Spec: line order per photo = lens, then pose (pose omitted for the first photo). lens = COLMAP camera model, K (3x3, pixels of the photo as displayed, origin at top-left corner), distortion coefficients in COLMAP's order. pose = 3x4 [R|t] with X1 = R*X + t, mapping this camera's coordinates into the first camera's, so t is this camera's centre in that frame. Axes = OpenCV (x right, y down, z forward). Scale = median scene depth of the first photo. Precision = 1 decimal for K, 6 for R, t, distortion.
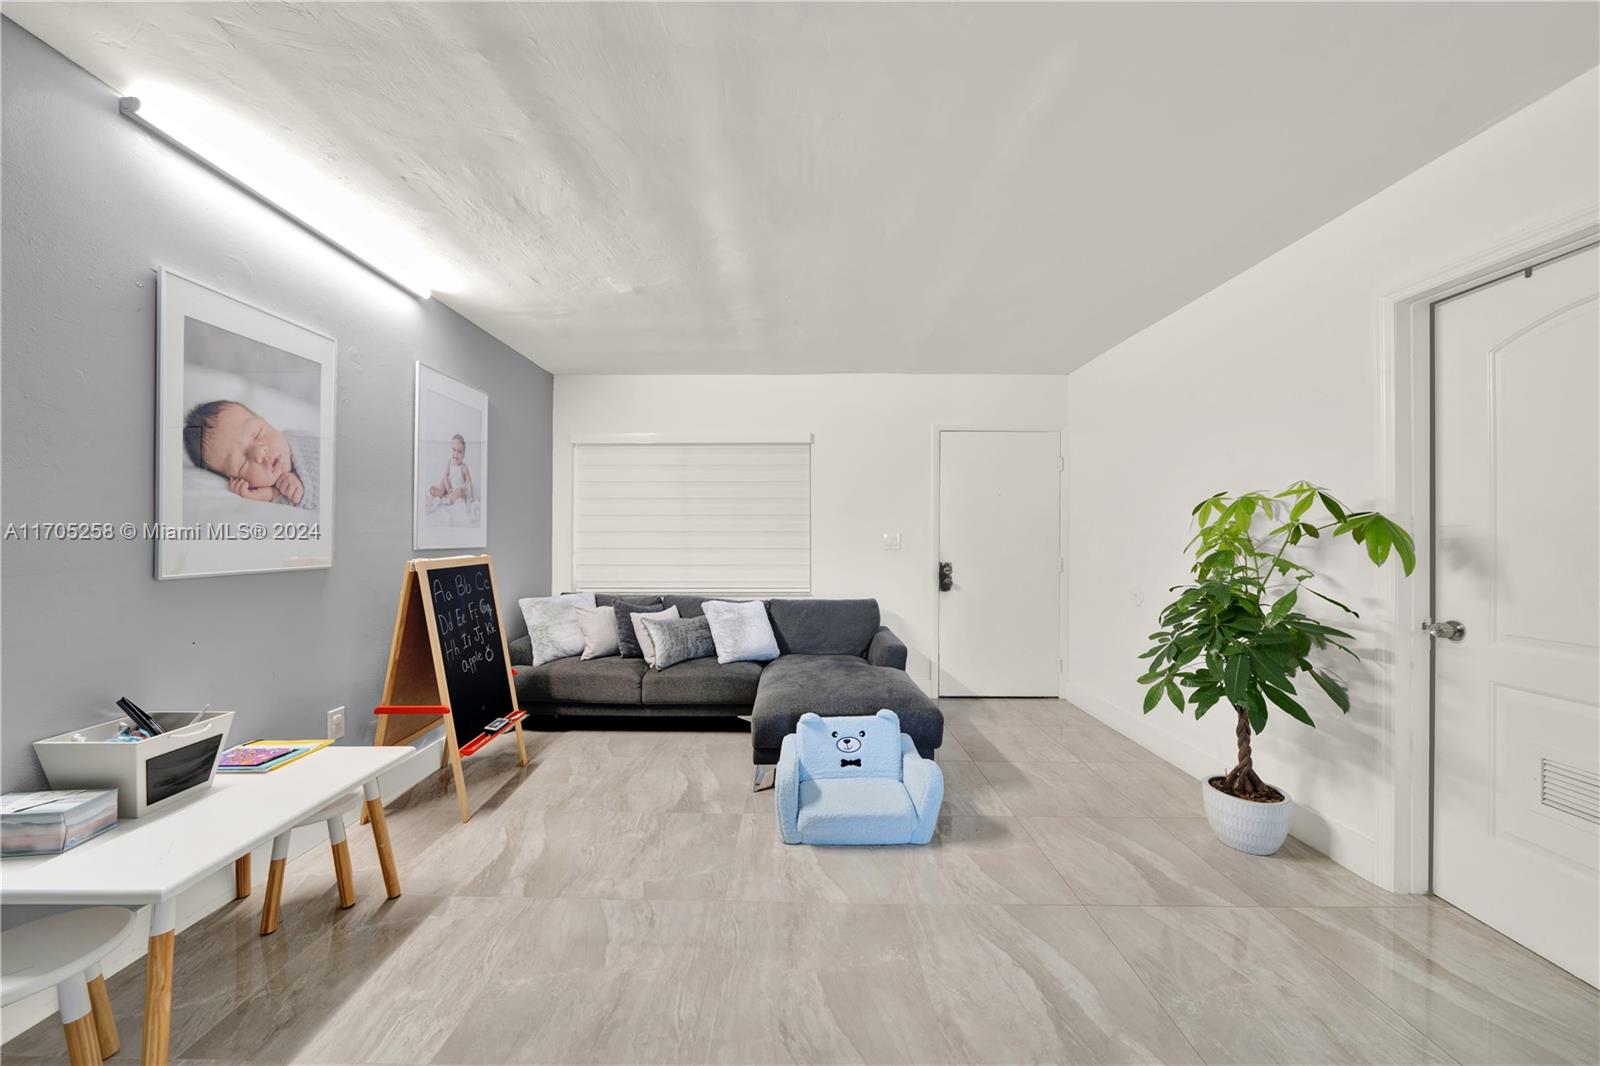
lens RADIAL K [[552.9, 0, 797.7], [0, 552.9, 535.8], [0, 0, 1]] dist [-0.006387, -0.000262]
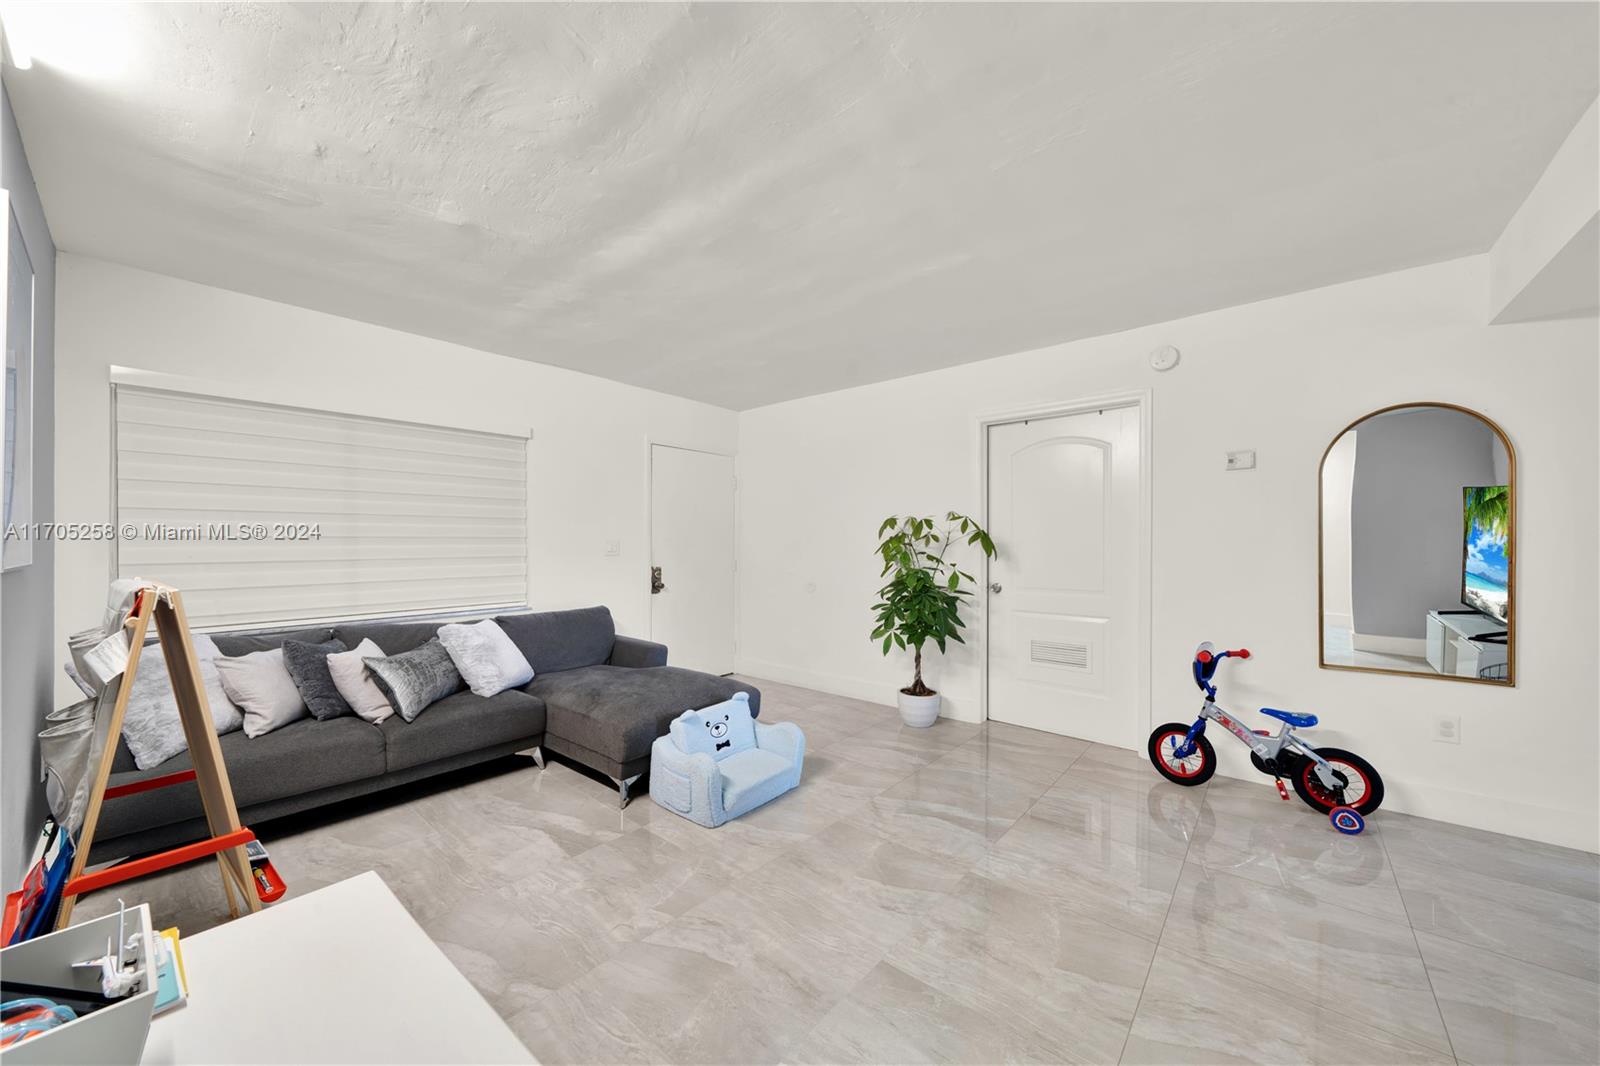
lens RADIAL K [[552.9, 0, 796.3], [0, 552.9, 541.3], [0, 0, 1]] dist [-0.006387, -0.000262]
pose [[0.659363, -0.001391, 0.751823, -0.614556], [0.002464, 0.999997, -0.000311, -0.000755], [-0.751820, 0.002057, 0.659365, 0.143226]]
